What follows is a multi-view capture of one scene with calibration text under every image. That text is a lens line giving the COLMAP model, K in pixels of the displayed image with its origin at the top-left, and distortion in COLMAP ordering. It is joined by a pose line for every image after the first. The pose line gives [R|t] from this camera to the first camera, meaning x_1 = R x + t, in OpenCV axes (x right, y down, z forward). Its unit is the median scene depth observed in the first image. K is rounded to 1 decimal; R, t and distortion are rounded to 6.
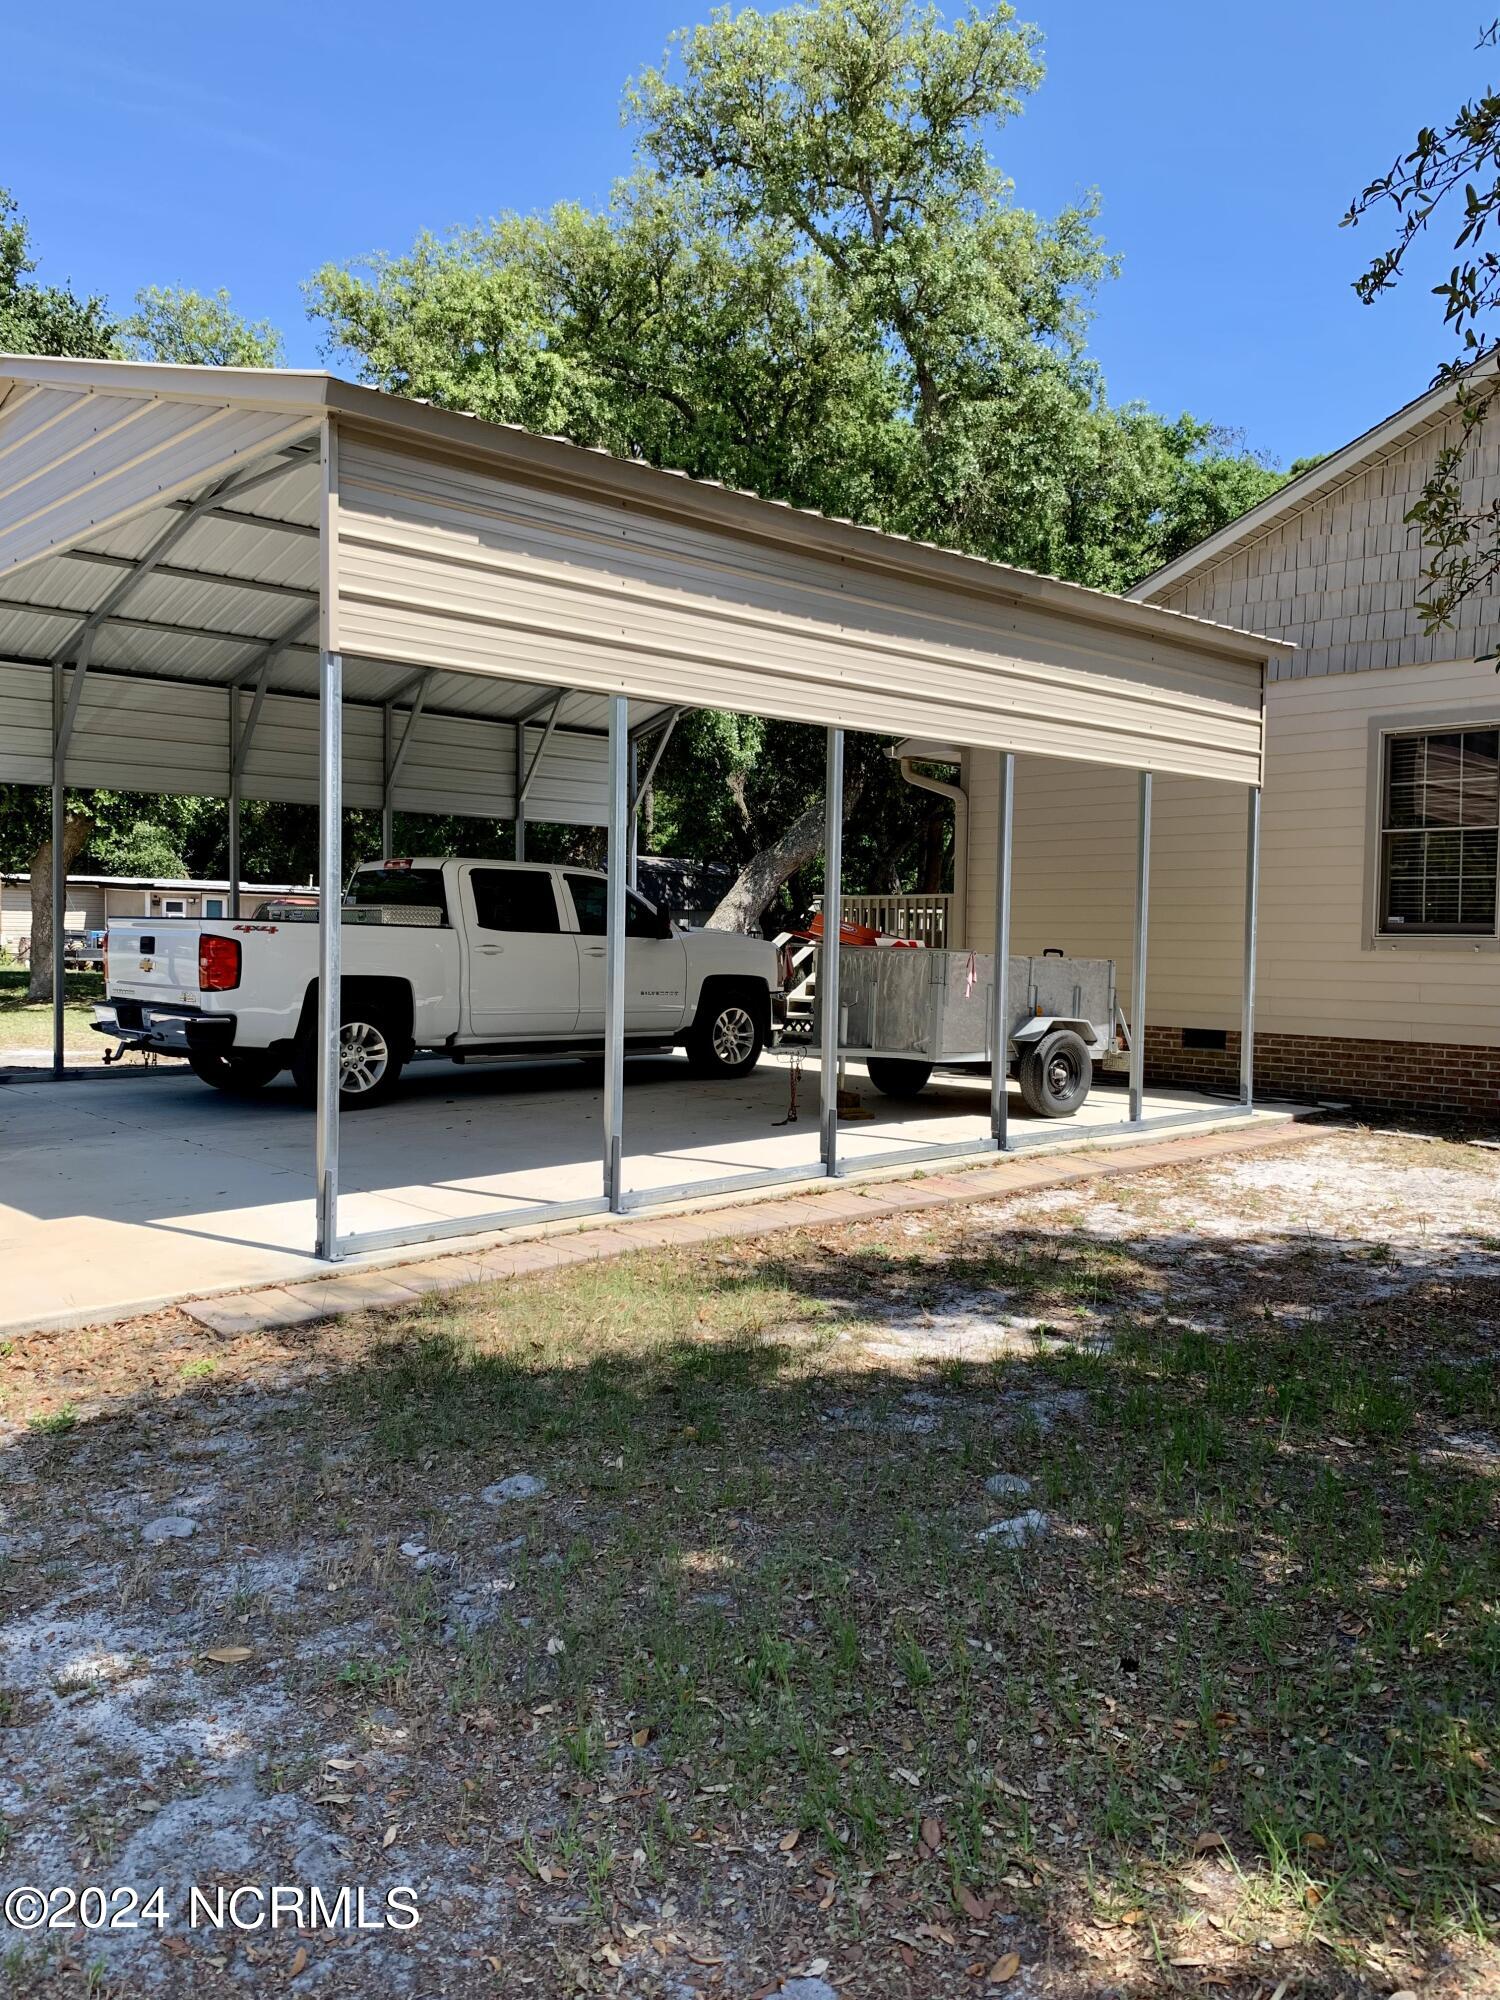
lens RADIAL K [[1476.5, 0, 701.0], [0, 1476.5, 983.1], [0, 0, 1]] dist [0.136975, -0.243283]
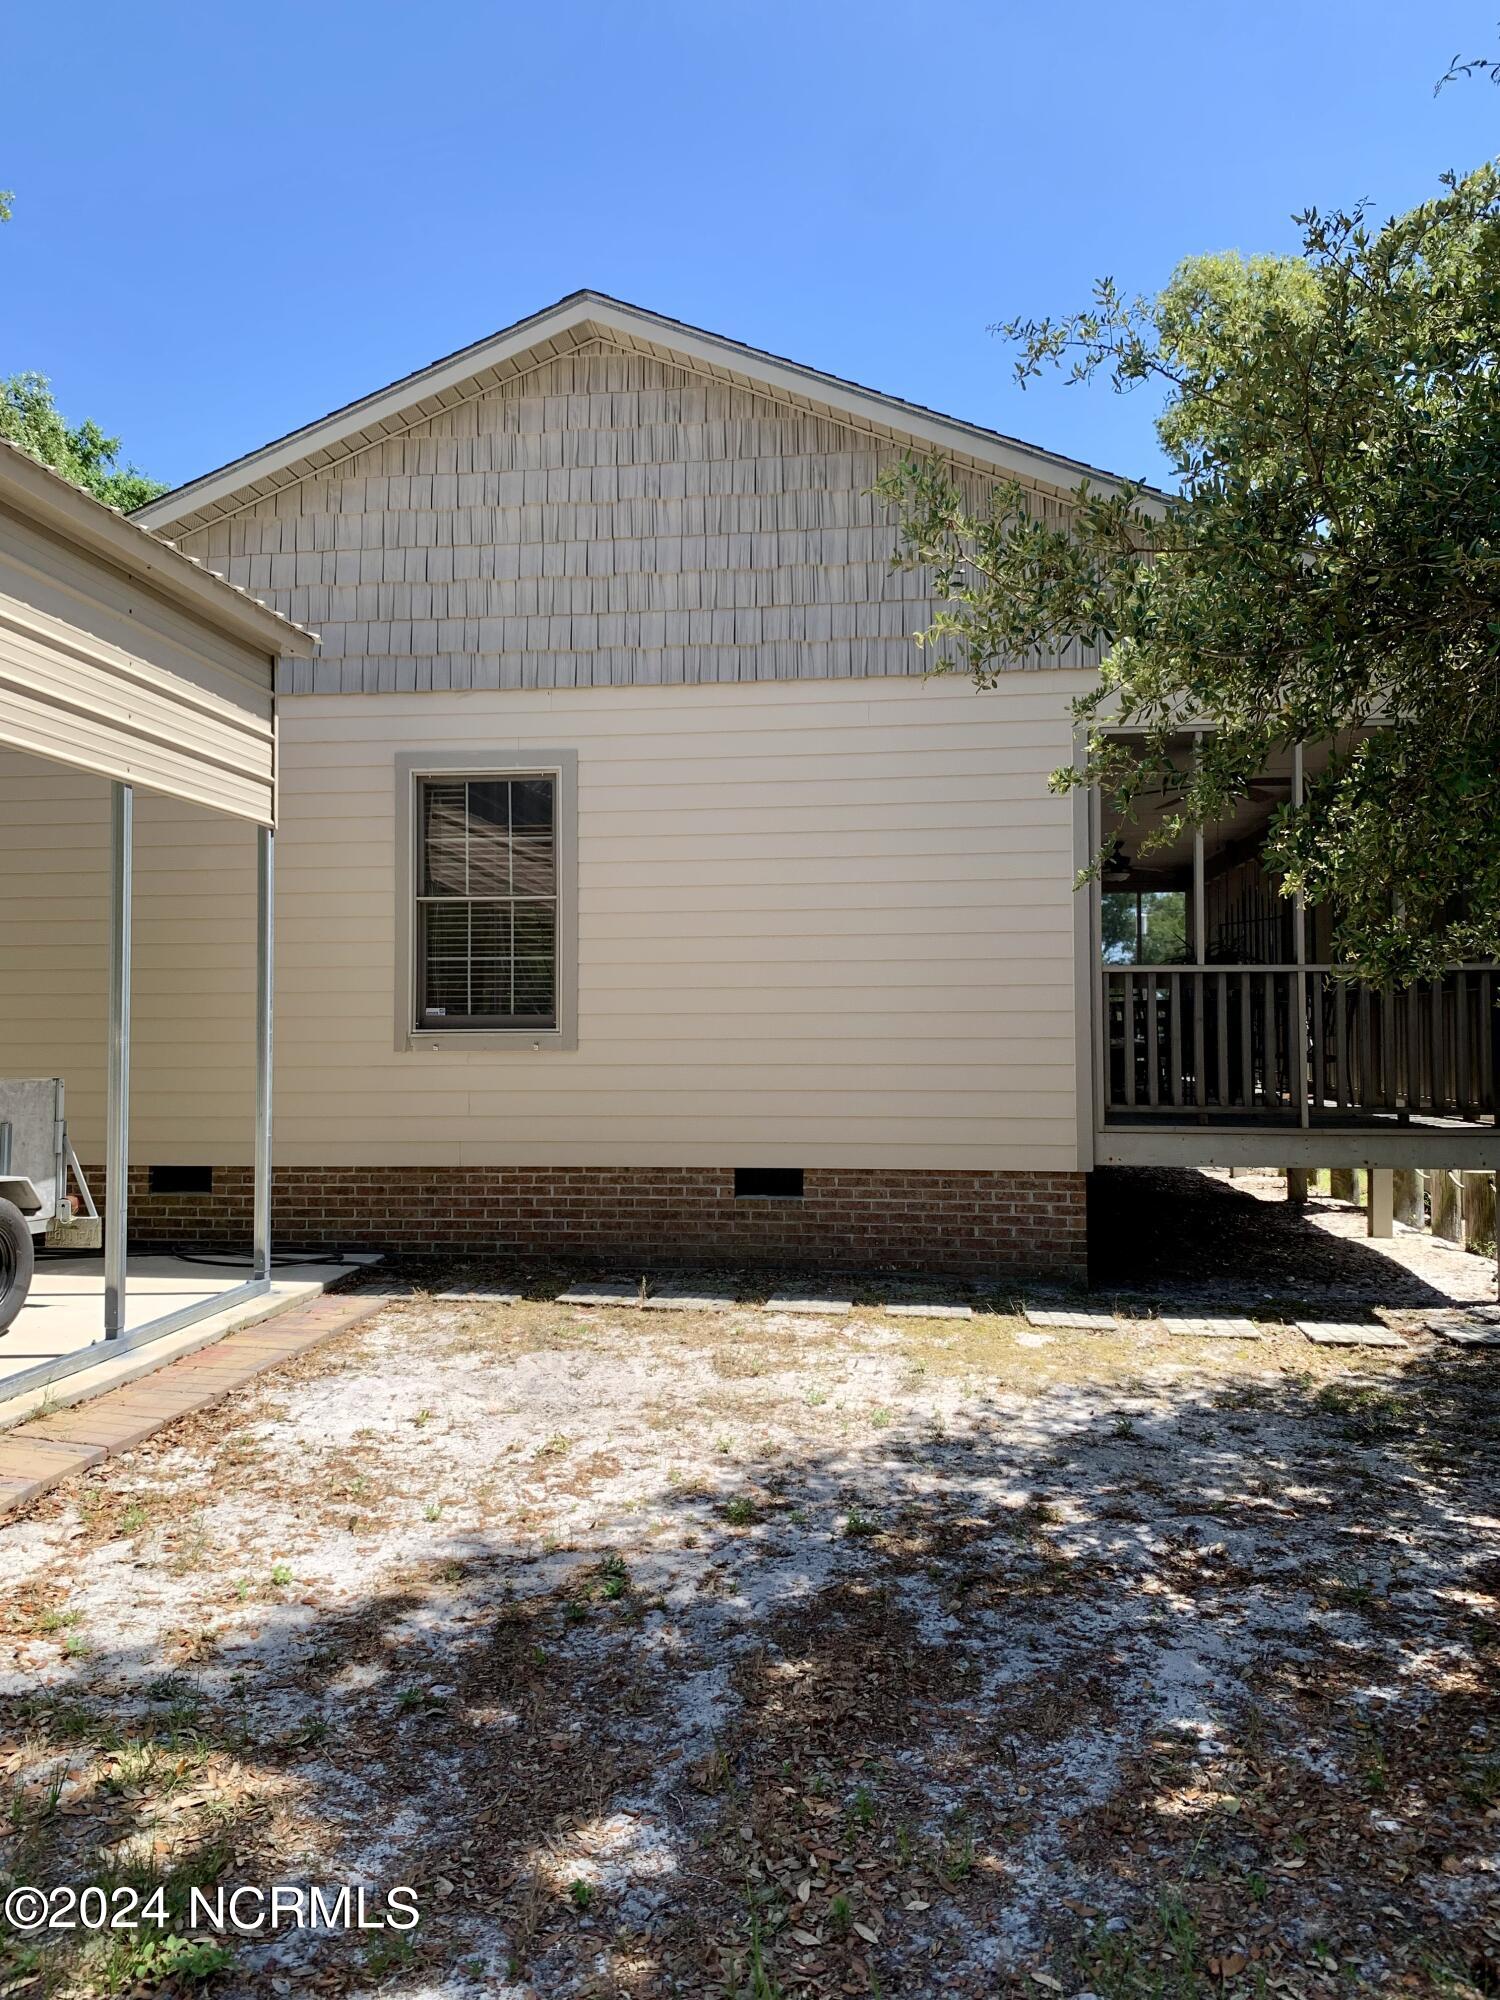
lens RADIAL K [[1476.5, 0, 701.0], [0, 1476.5, 983.1], [0, 0, 1]] dist [0.136975, -0.243283]
pose [[0.755192, 0.003379, 0.655495, 0.058822], [0.039760, 0.997909, -0.050952, -0.012216], [-0.654297, 0.064541, 0.753479, 0.326244]]
